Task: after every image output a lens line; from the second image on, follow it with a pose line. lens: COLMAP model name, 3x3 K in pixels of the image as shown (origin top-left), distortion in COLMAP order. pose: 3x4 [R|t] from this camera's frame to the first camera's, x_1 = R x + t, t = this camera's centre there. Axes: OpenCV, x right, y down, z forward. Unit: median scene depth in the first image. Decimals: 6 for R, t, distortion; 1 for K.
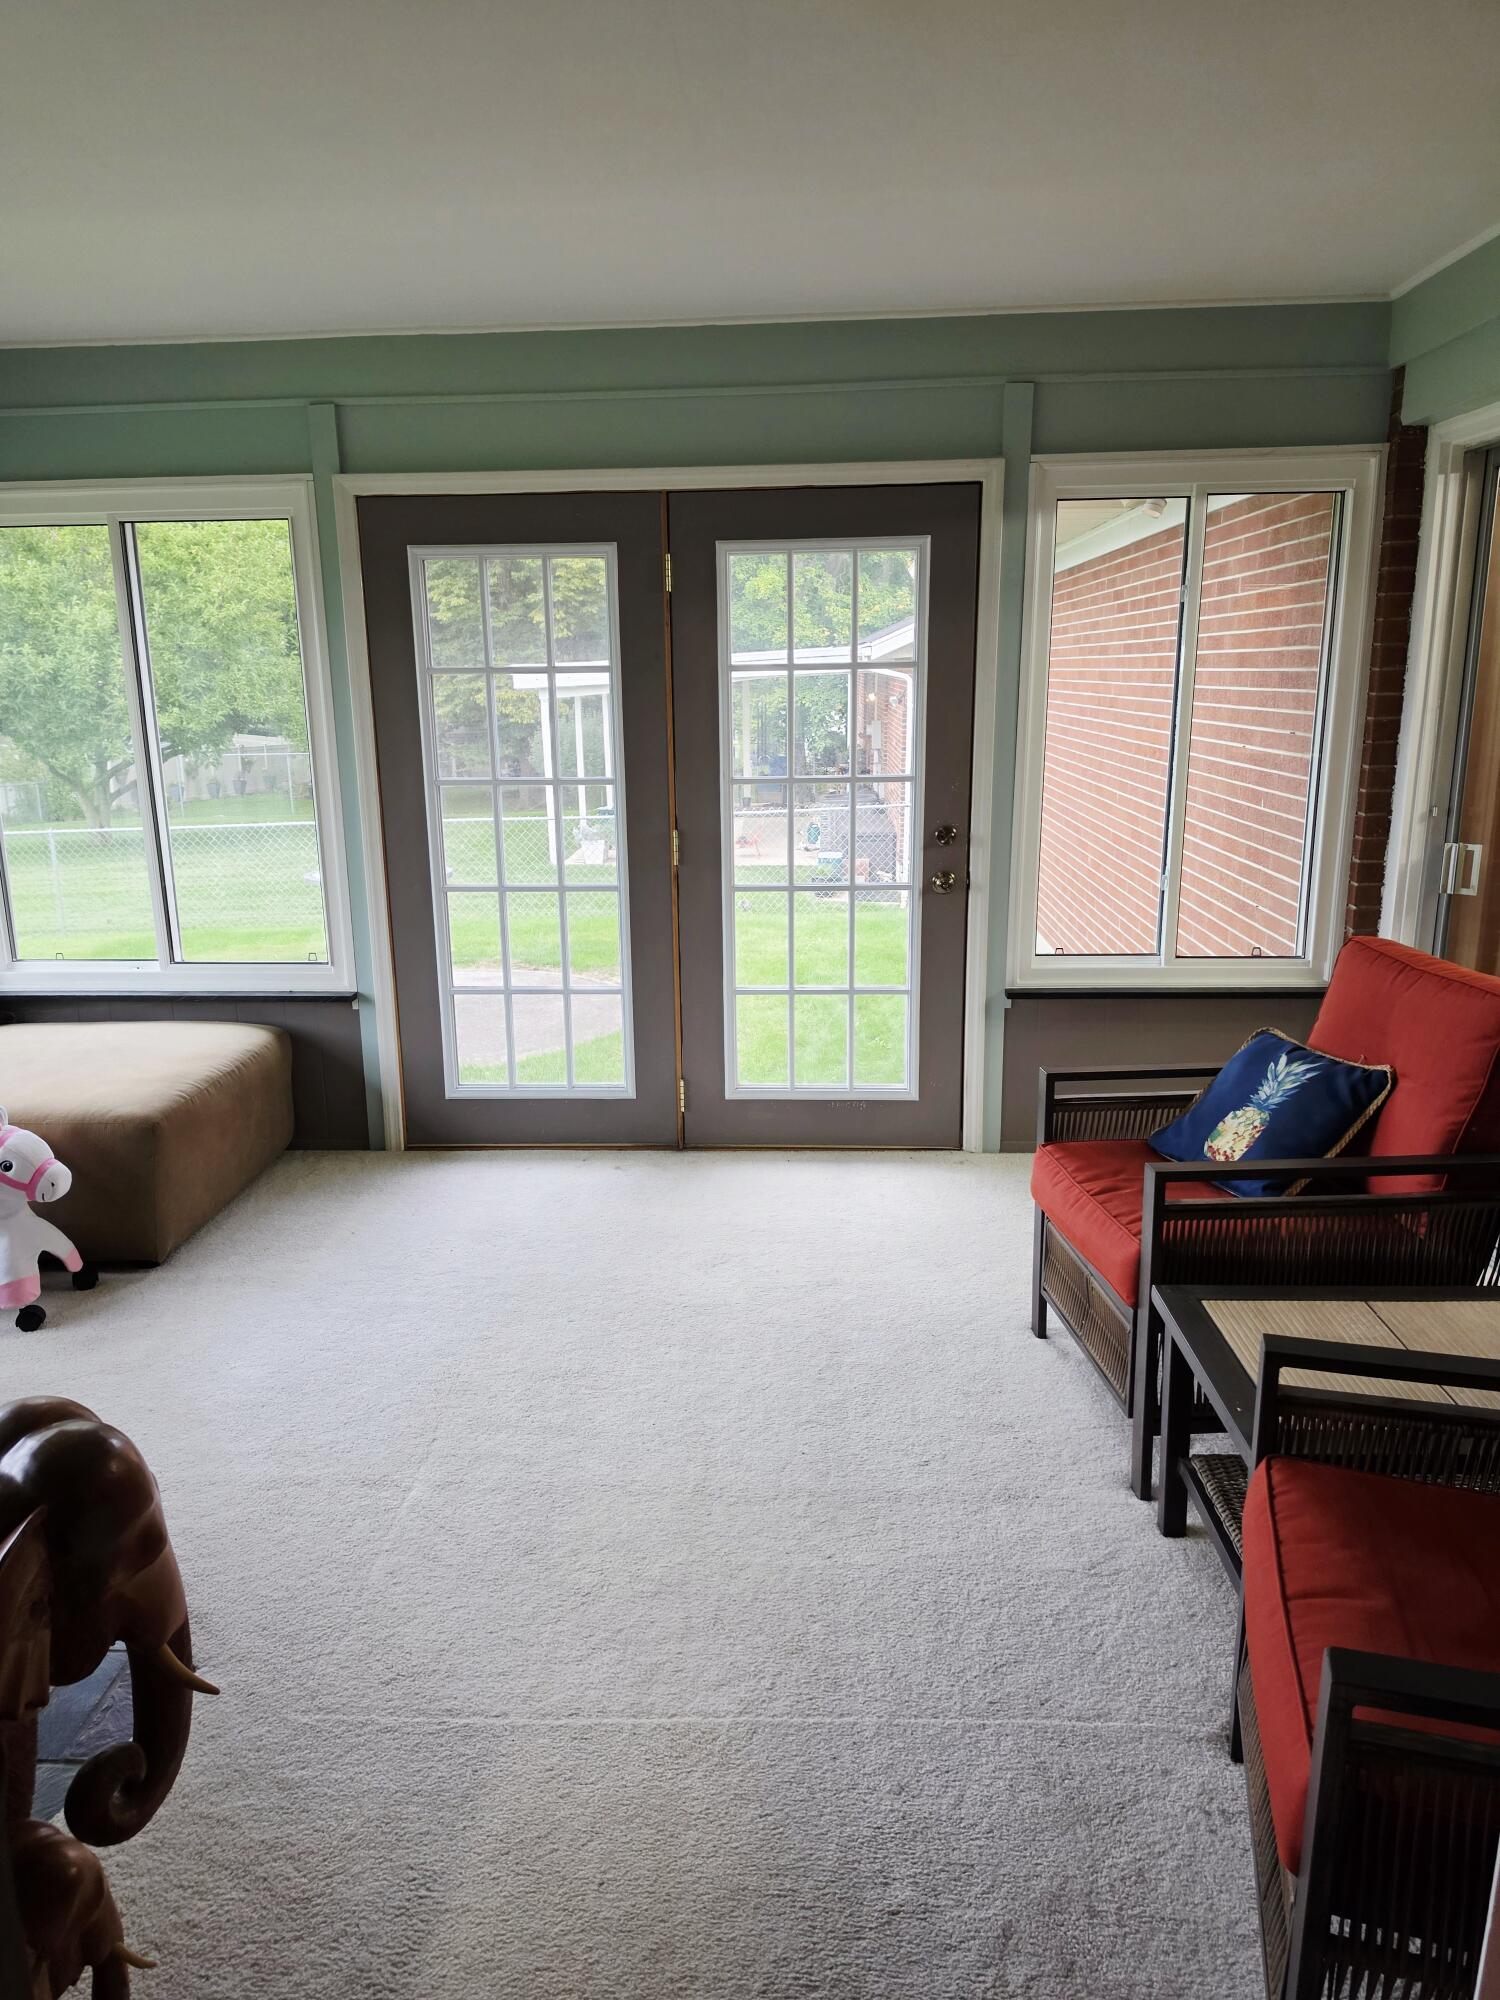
lens RADIAL K [[1378.3, 0, 747.6], [0, 1378.3, 1002.6], [0, 0, 1]] dist [0.033561, -0.054890]
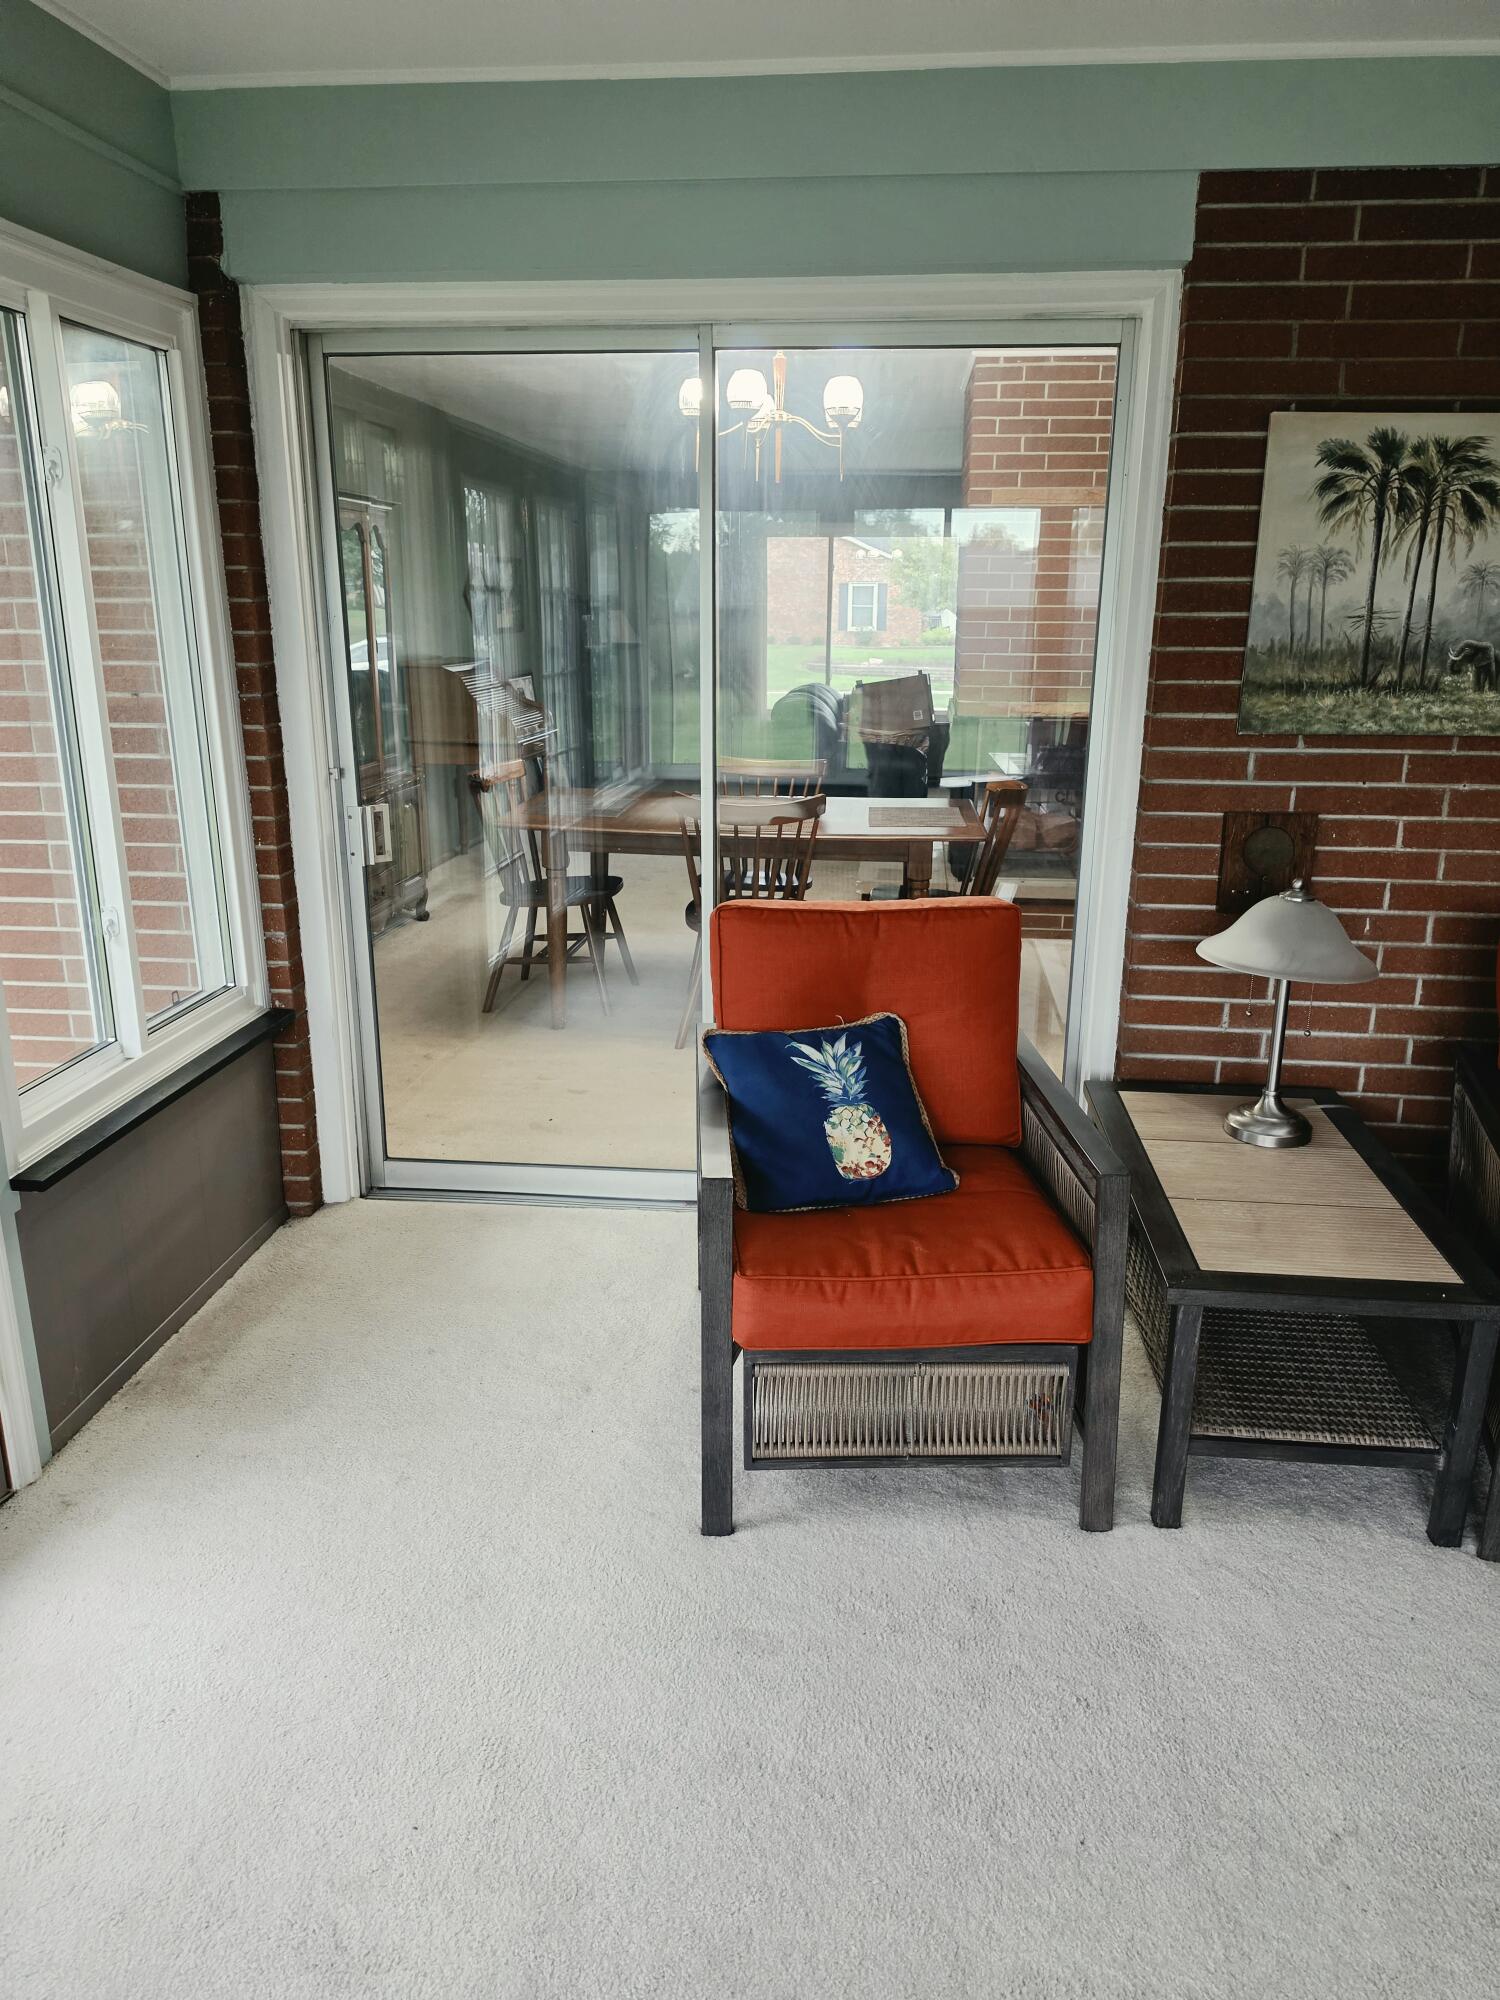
lens RADIAL K [[1378.3, 0, 752.4], [0, 1378.3, 999.0], [0, 0, 1]] dist [0.033561, -0.054890]
pose [[0.061236, -0.253984, 0.965268, -0.449679], [0.233239, 0.943949, 0.233578, -0.201366], [-0.970489, 0.210835, 0.117043, 0.943011]]
